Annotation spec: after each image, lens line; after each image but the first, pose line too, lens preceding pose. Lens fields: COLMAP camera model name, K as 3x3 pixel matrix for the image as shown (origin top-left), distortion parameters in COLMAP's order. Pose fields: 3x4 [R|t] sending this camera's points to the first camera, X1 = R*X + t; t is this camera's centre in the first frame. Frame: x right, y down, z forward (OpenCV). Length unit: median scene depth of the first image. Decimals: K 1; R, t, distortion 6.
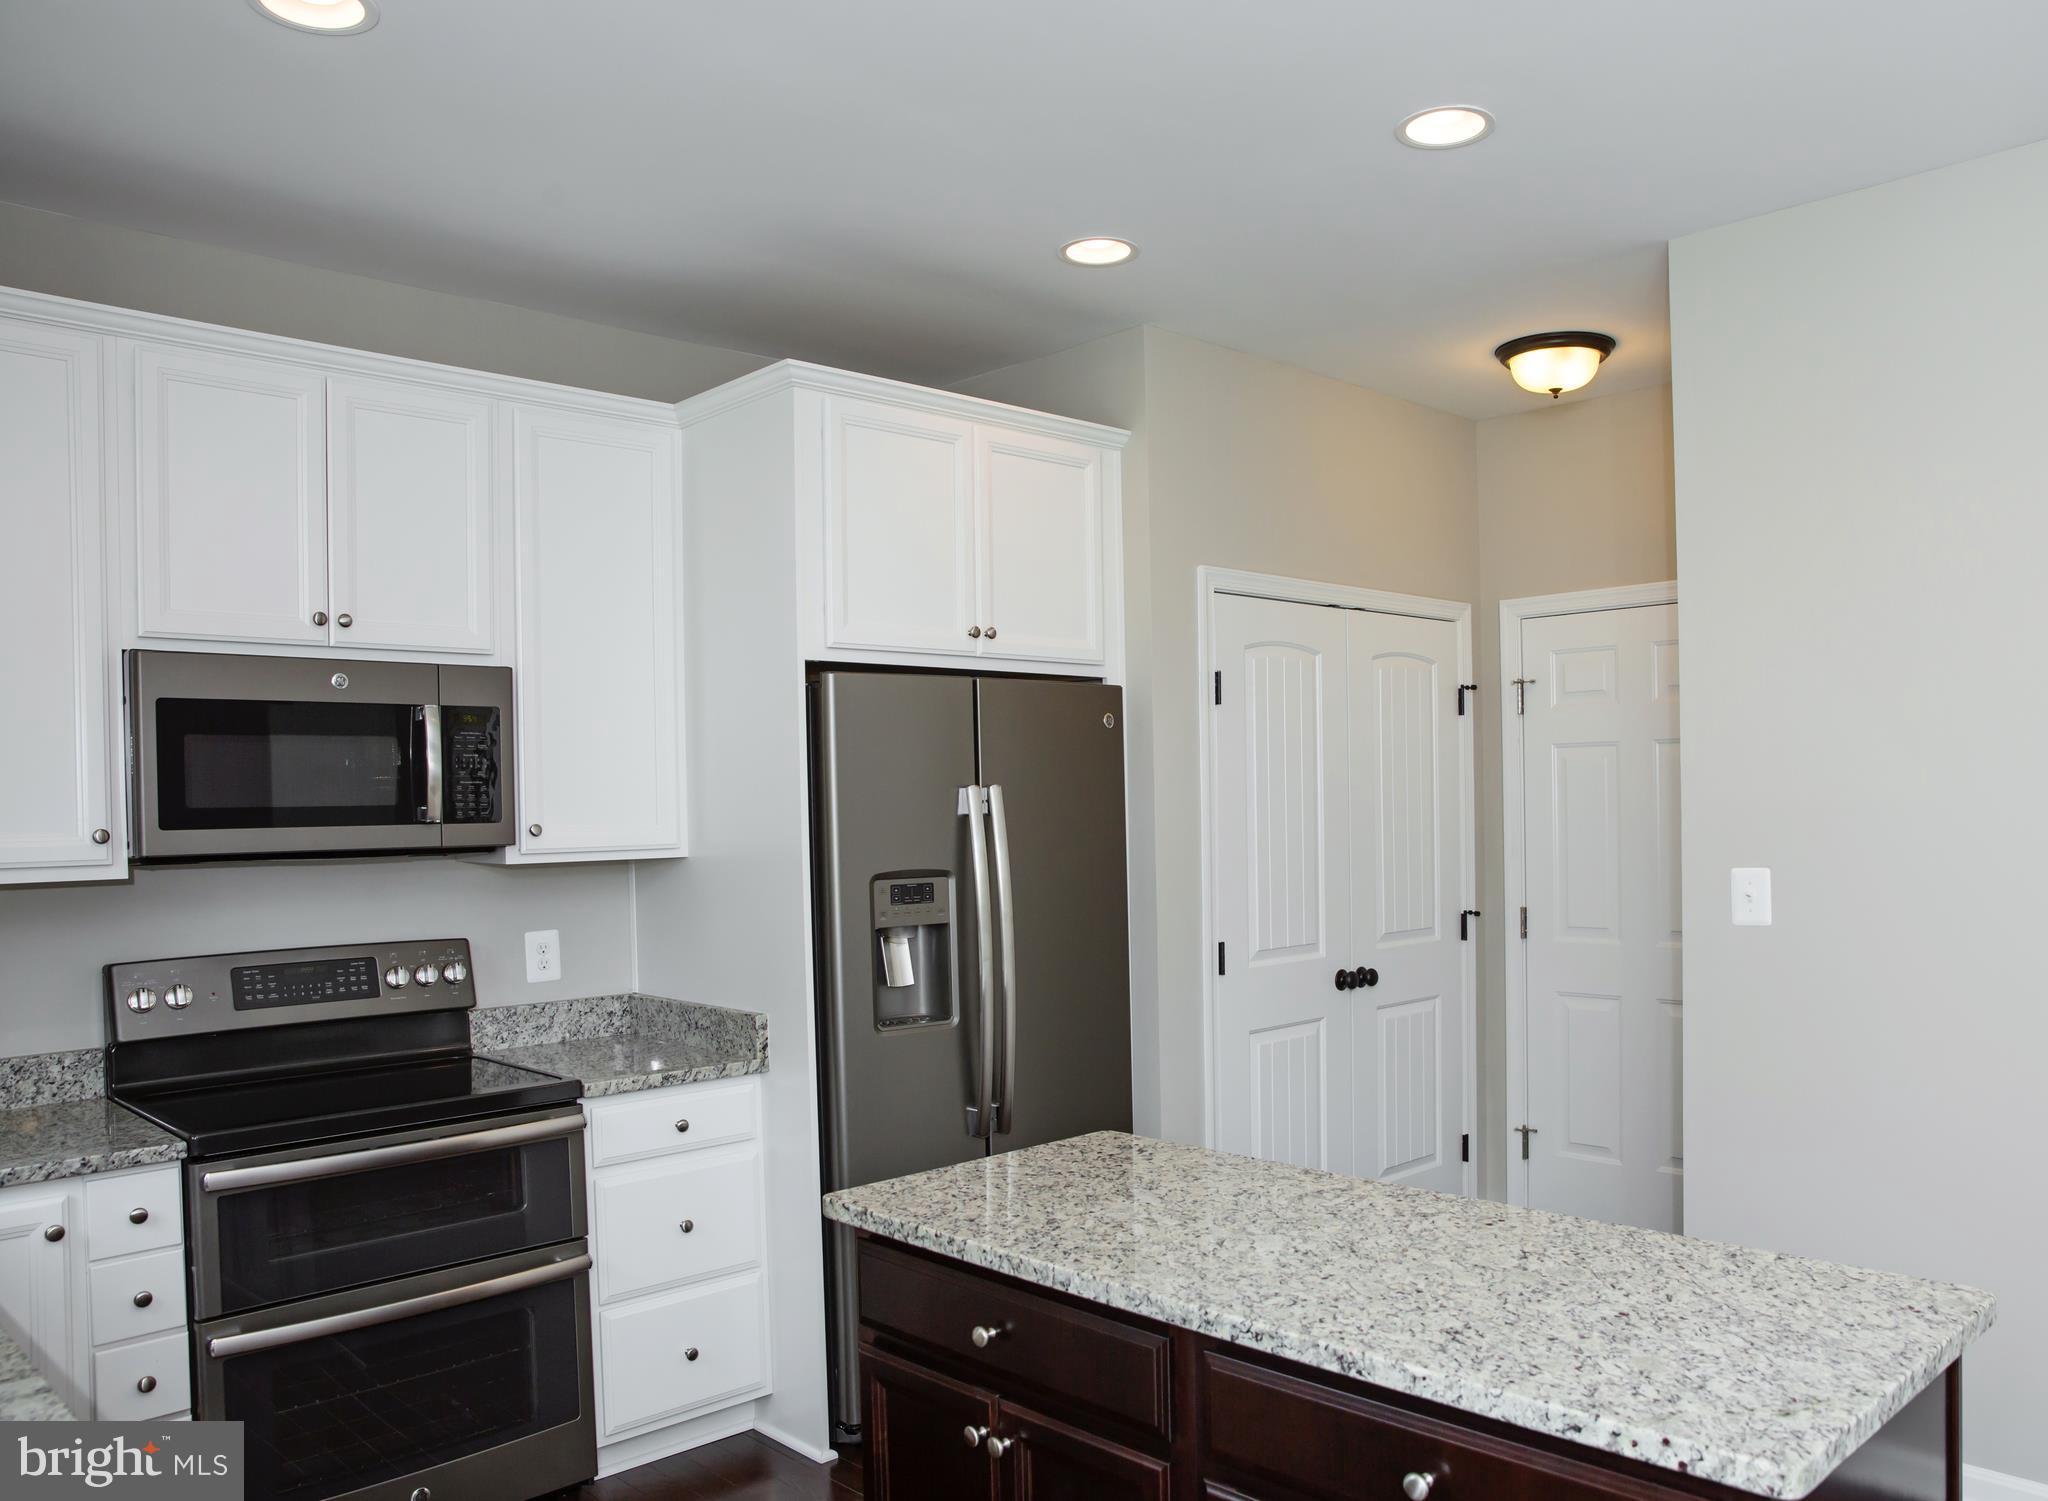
lens RADIAL K [[1593.0, 0, 1213.4], [0, 1593.0, 814.2], [0, 0, 1]] dist [-0.115511, 0.069098]
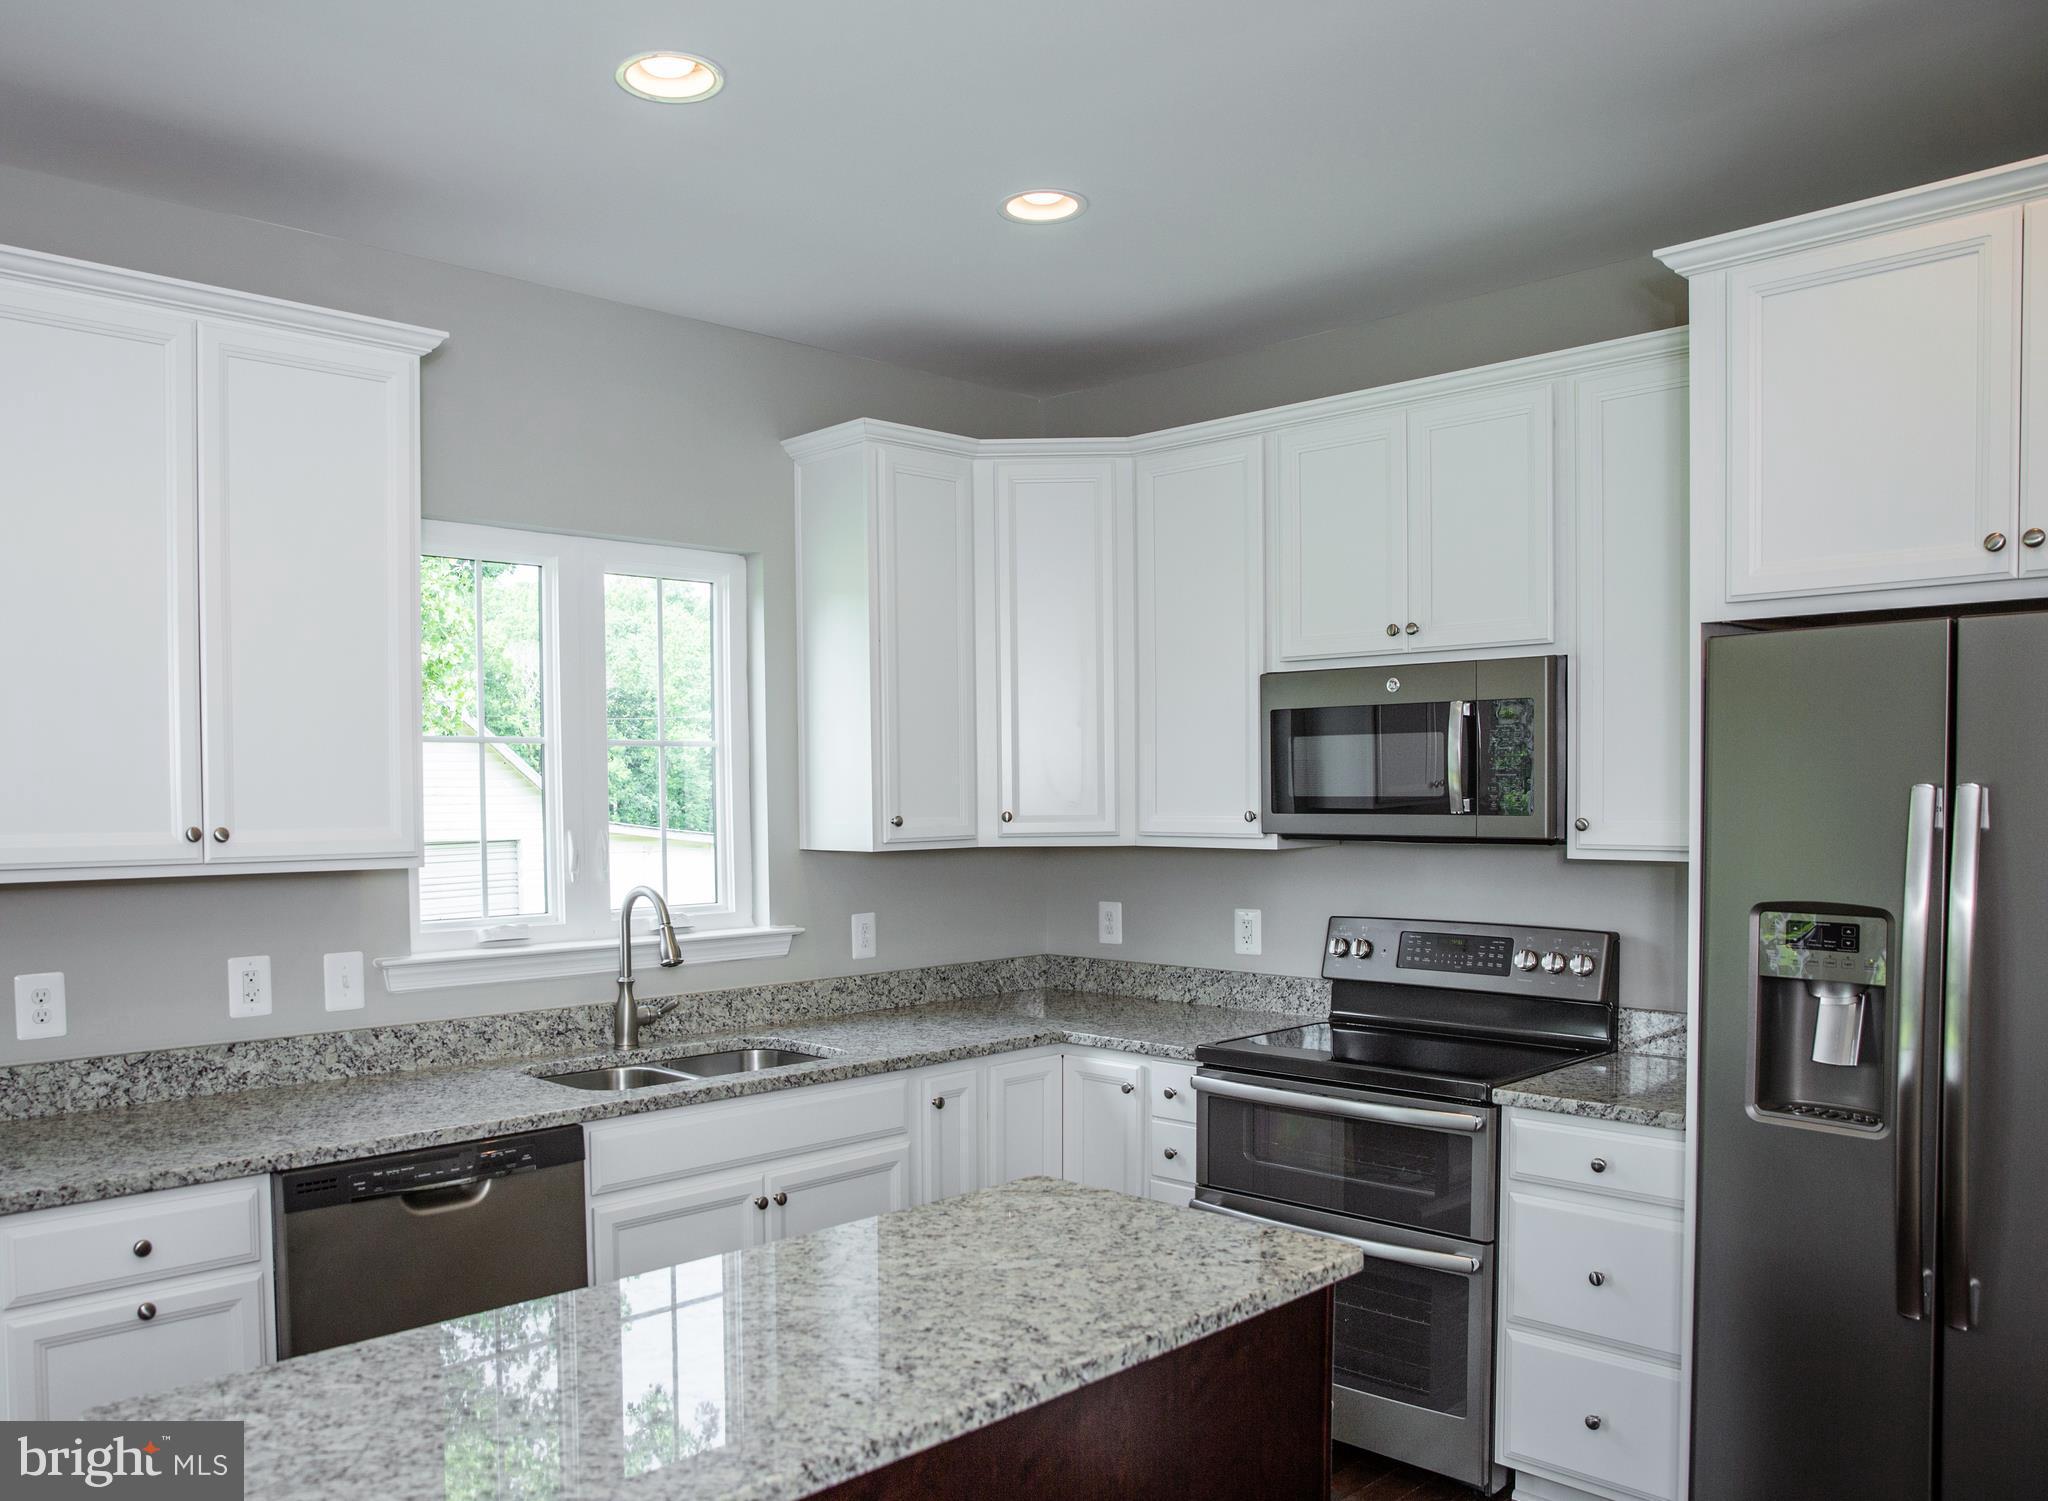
lens RADIAL K [[1593.0, 0, 856.8], [0, 1593.0, 846.7], [0, 0, 1]] dist [-0.115511, 0.069098]
pose [[-0.097546, 0.055087, -0.993705, 0.578642], [-0.002331, 0.998452, 0.055579, -0.029550], [0.995228, 0.007738, -0.097267, 0.682663]]
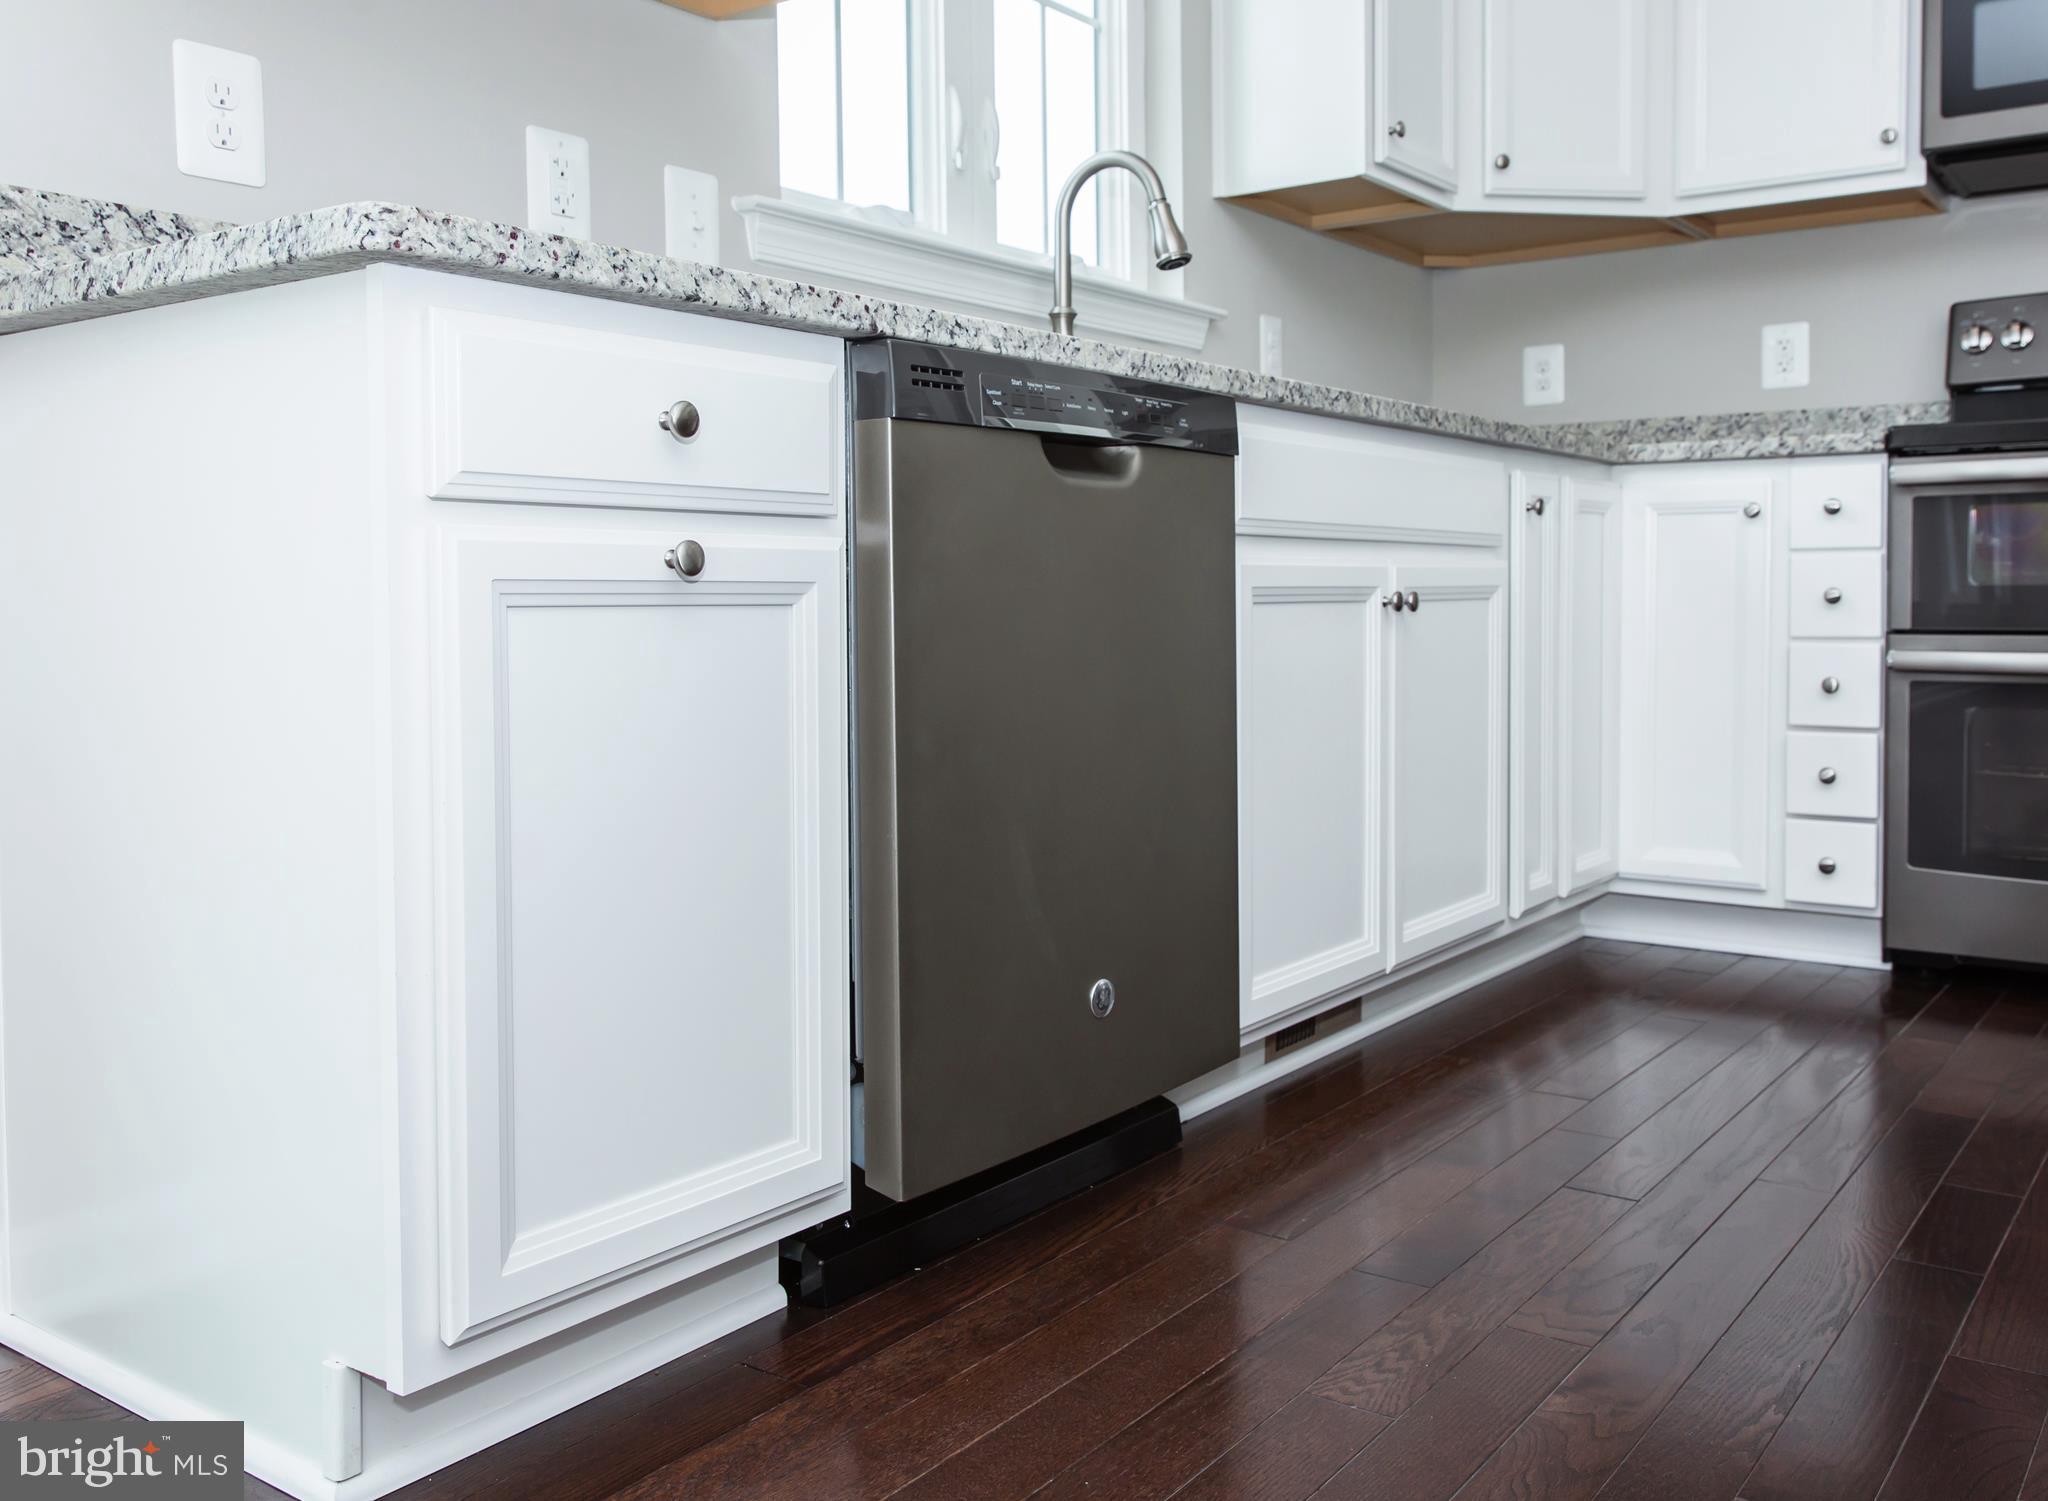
lens RADIAL K [[1832.0, 0, 985.8], [0, 1832.0, 669.1], [0, 0, 1]] dist [0.006860, -0.025606]
pose [[0.112698, 0.054138, -0.992153, 0.290828], [-0.009497, 0.998528, 0.053407, 0.245617], [0.993584, 0.003403, 0.113046, 0.280604]]
